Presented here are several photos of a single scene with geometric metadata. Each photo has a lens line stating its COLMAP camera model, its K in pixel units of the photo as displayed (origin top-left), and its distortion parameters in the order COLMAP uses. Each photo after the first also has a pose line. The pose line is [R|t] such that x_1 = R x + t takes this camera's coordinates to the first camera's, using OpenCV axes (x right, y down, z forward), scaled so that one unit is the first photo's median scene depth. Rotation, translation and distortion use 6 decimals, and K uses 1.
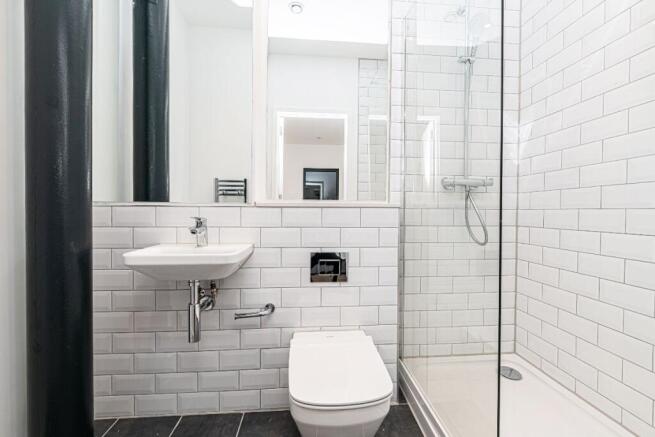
lens RADIAL K [[282.7, 0, 326.8], [0, 282.7, 212.8], [0, 0, 1]] dist [-0.001143, -0.000852]
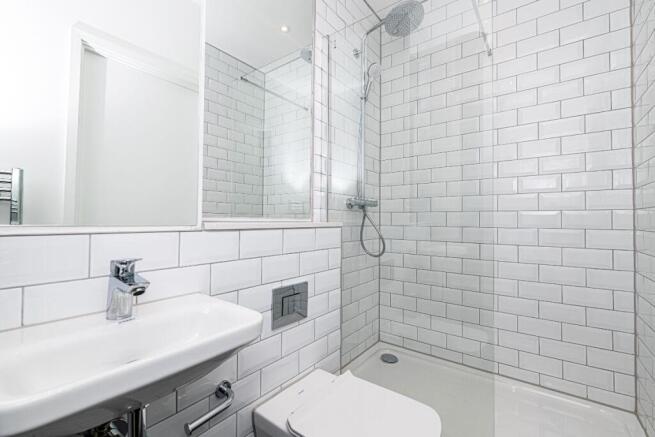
lens RADIAL K [[282.7, 0, 326.5], [0, 282.7, 215.1], [0, 0, 1]] dist [-0.001143, -0.000852]
pose [[0.673264, 0.012654, 0.739294, -0.507727], [0.008720, 0.999648, -0.025051, -0.036016], [-0.739350, 0.023313, 0.672917, 0.385575]]
